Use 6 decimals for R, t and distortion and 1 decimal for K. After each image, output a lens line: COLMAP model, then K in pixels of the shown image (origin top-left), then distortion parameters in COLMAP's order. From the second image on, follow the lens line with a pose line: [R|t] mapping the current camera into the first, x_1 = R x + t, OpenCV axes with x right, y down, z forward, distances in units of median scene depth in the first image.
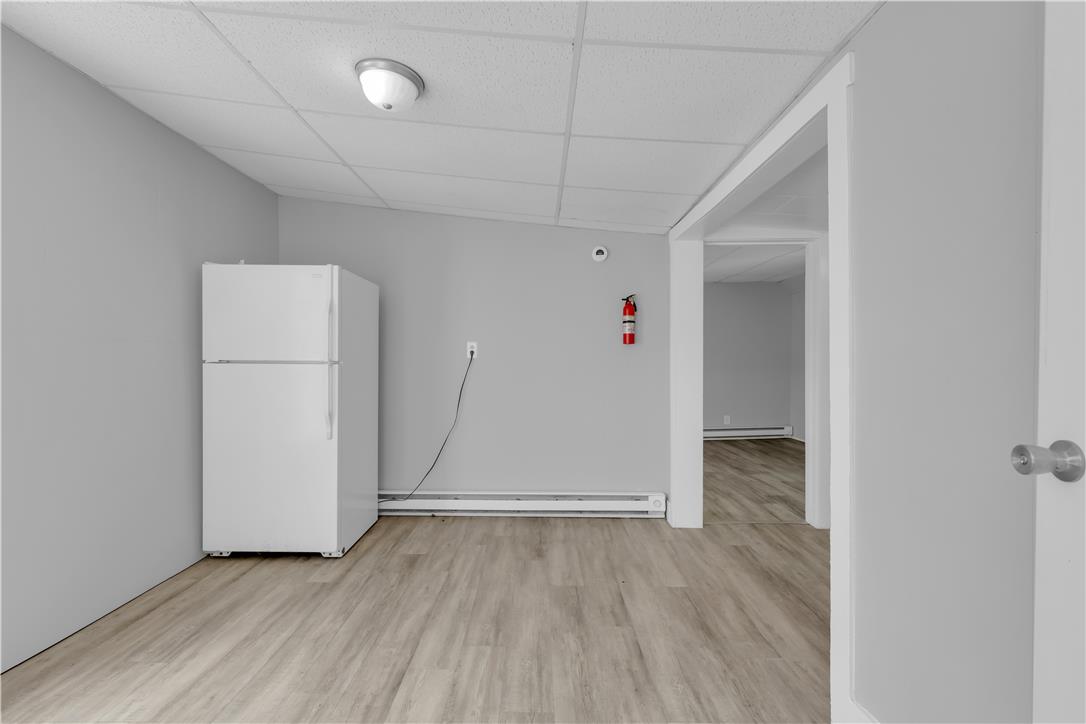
lens RADIAL K [[477.6, 0, 531.0], [0, 477.6, 360.2], [0, 0, 1]] dist [-0.000569, -0.000127]
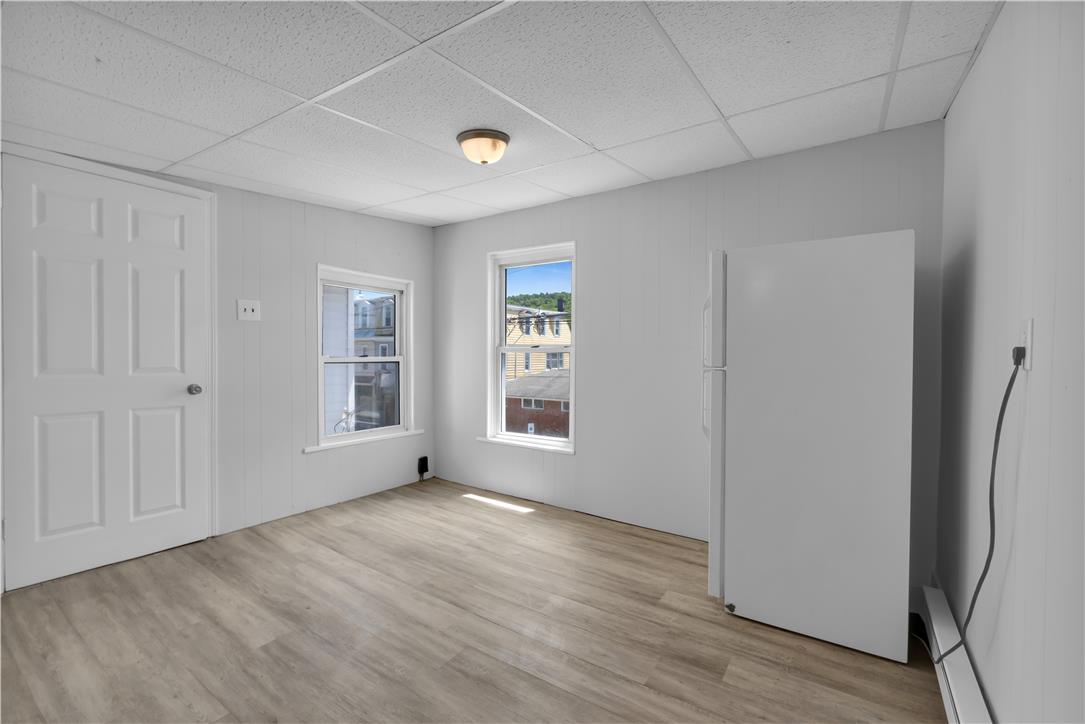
lens RADIAL K [[469.8, 0, 542.5], [0, 469.8, 362.0], [0, 0, 1]] dist [0.001507, 0.000157]
pose [[-0.532537, 0.009731, -0.846351, 0.523096], [-0.006512, 0.999857, 0.015593, -0.020159], [0.846382, 0.013815, -0.532397, 1.408035]]
